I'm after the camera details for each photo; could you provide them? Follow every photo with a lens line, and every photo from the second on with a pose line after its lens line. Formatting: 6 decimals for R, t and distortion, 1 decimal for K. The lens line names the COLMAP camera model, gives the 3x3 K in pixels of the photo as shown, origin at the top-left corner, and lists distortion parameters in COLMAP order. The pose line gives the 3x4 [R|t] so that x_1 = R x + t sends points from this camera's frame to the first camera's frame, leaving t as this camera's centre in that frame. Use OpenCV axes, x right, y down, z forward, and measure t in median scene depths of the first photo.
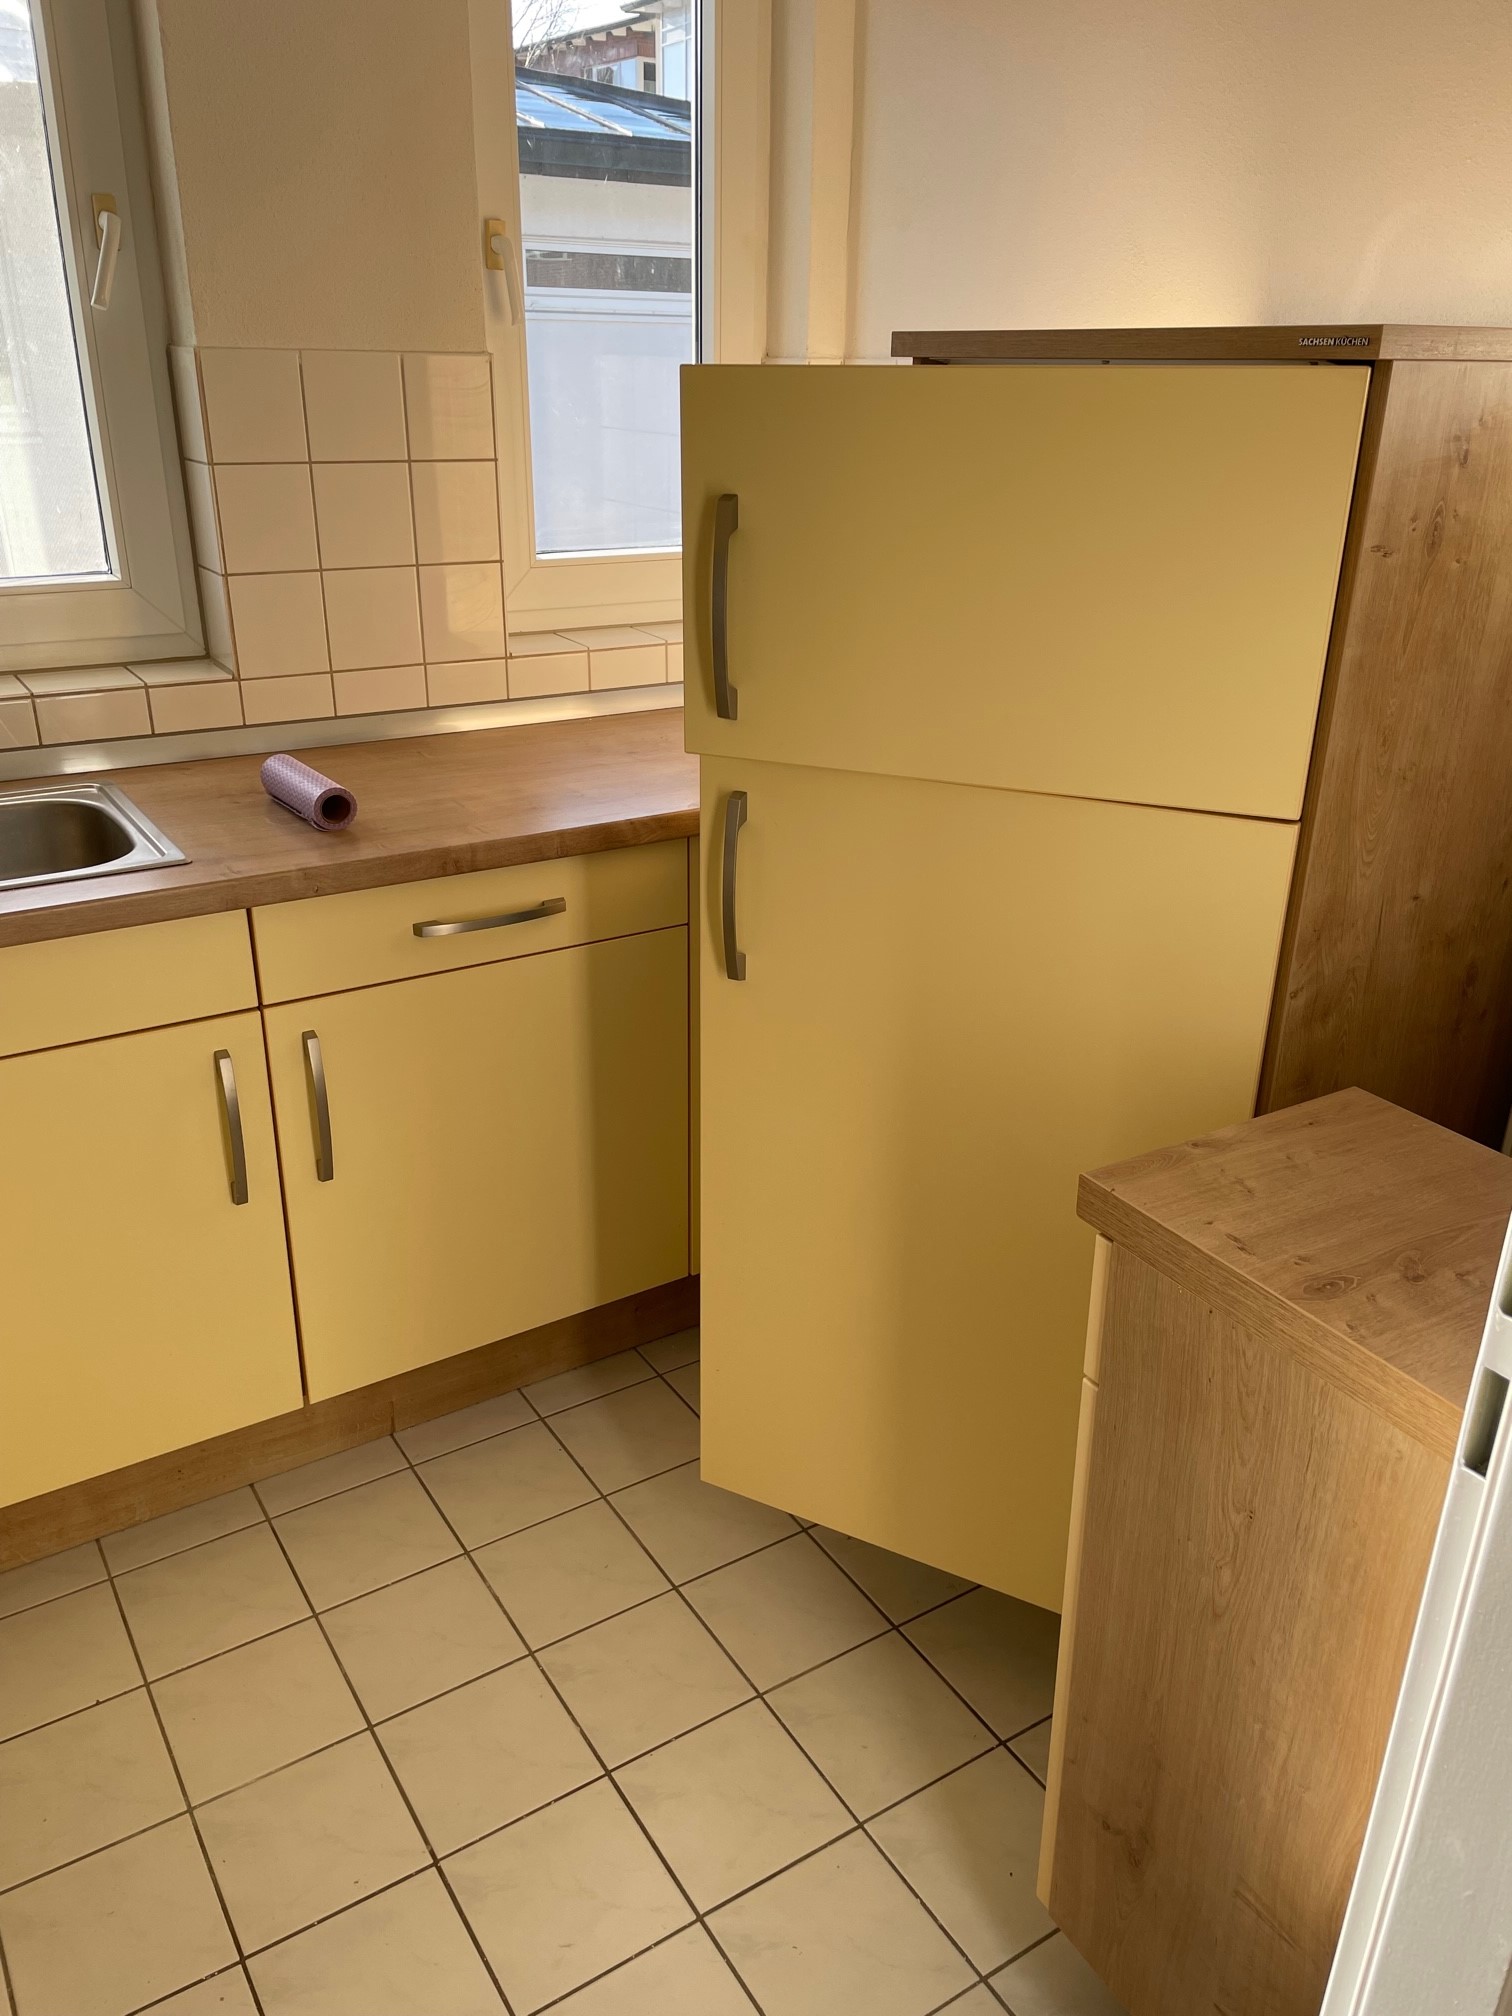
lens RADIAL K [[1506.0, 0, 759.1], [0, 1506.0, 997.3], [0, 0, 1]] dist [0.096372, -0.122169]
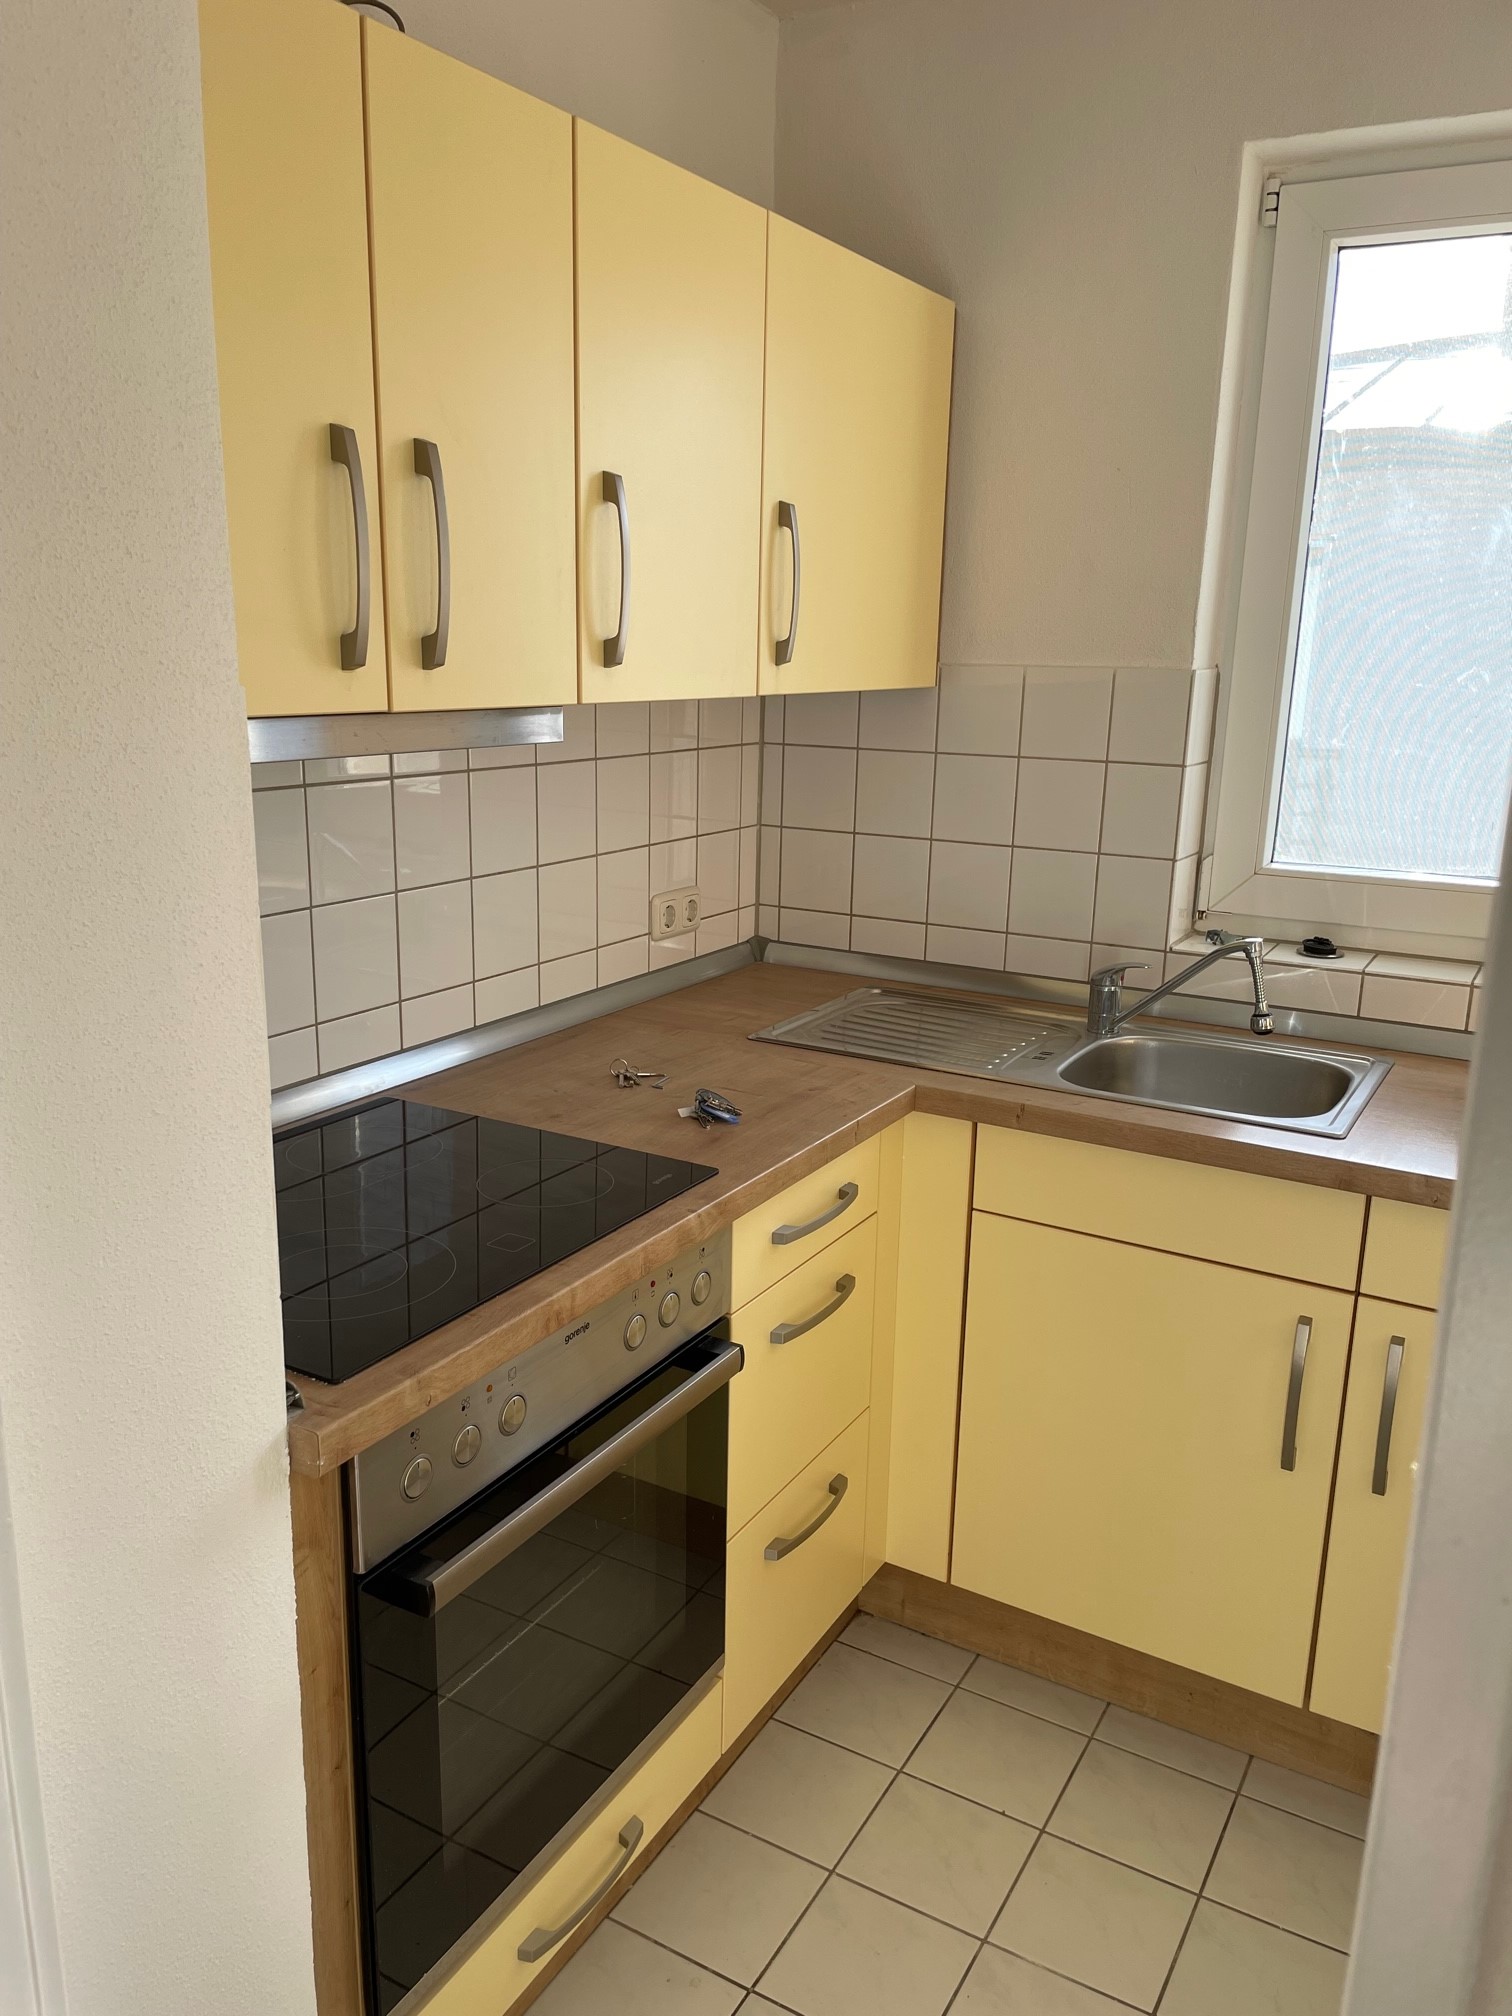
lens RADIAL K [[1459.3, 0, 756.0], [0, 1459.3, 1008.0], [0, 0, 1]] dist [0.004255, -0.085102]
pose [[0.439316, 0.202941, -0.875109, 0.299160], [-0.353973, 0.934442, 0.039001, -0.068772], [0.825654, 0.292631, 0.482351, 0.169714]]
